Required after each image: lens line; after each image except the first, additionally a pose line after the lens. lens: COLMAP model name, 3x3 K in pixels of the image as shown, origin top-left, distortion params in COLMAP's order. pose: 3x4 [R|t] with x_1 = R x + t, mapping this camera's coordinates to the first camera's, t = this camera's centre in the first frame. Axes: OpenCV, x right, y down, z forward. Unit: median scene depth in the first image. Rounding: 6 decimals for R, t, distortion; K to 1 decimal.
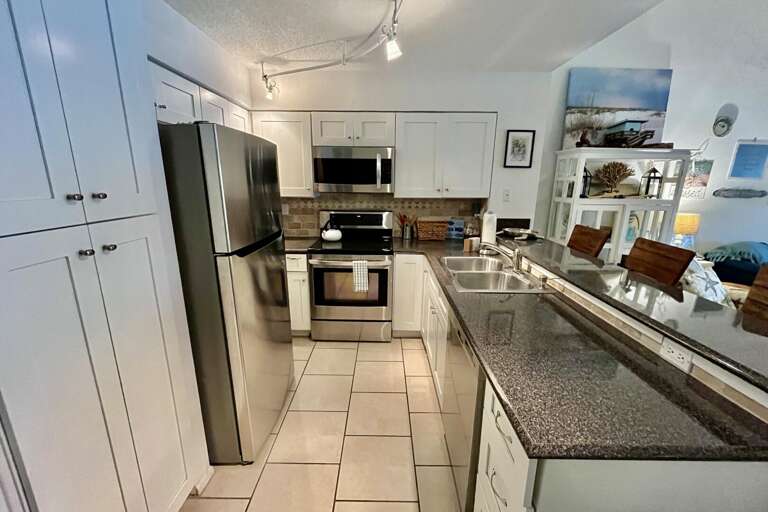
lens RADIAL K [[318.4, 0, 382.2], [0, 318.4, 257.2], [0, 0, 1]] dist [-0.007182, 0.000518]
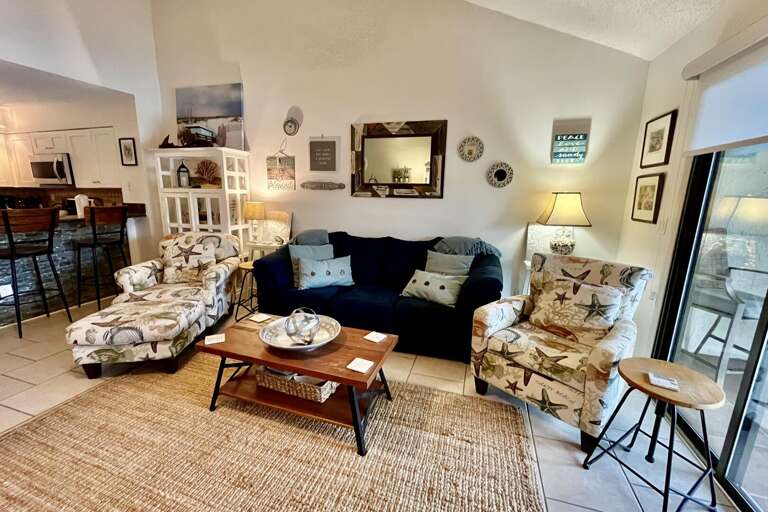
lens RADIAL K [[318.4, 0, 381.6], [0, 318.4, 258.2], [0, 0, 1]] dist [-0.007182, 0.000518]
pose [[0.955074, 0.067673, -0.288538, 1.819243], [-0.078290, 0.996607, -0.025401, 0.063344], [0.285840, 0.046849, 0.957131, 0.023522]]
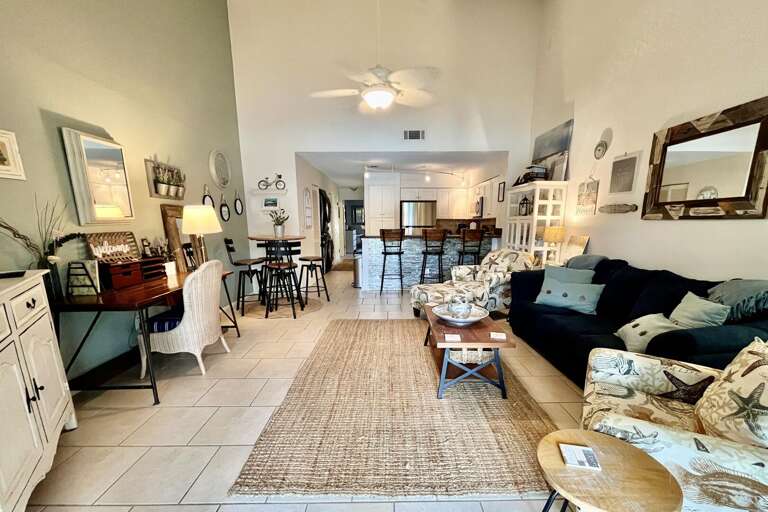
lens RADIAL K [[318.4, 0, 391.7], [0, 318.4, 290.8], [0, 0, 1]] dist [-0.007182, 0.000518]
pose [[0.023130, 0.203905, -0.978717, 2.350907], [-0.235005, 0.952656, 0.192921, 0.019366], [0.971719, 0.225541, 0.069953, 0.327662]]
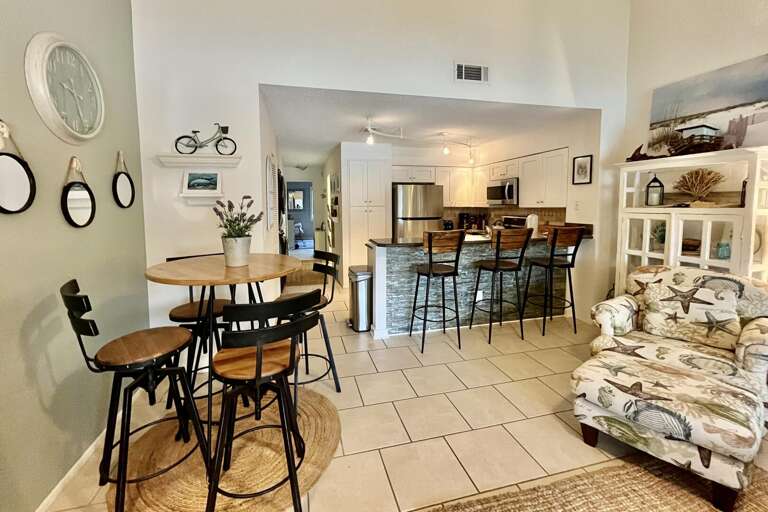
lens RADIAL K [[318.4, 0, 377.6], [0, 318.4, 227.1], [0, 0, 1]] dist [-0.007182, 0.000518]
pose [[0.243551, 0.059192, -0.968080, 1.430438], [-0.220426, 0.975395, 0.004184, 0.063098], [0.944508, 0.212371, 0.250606, -0.062628]]
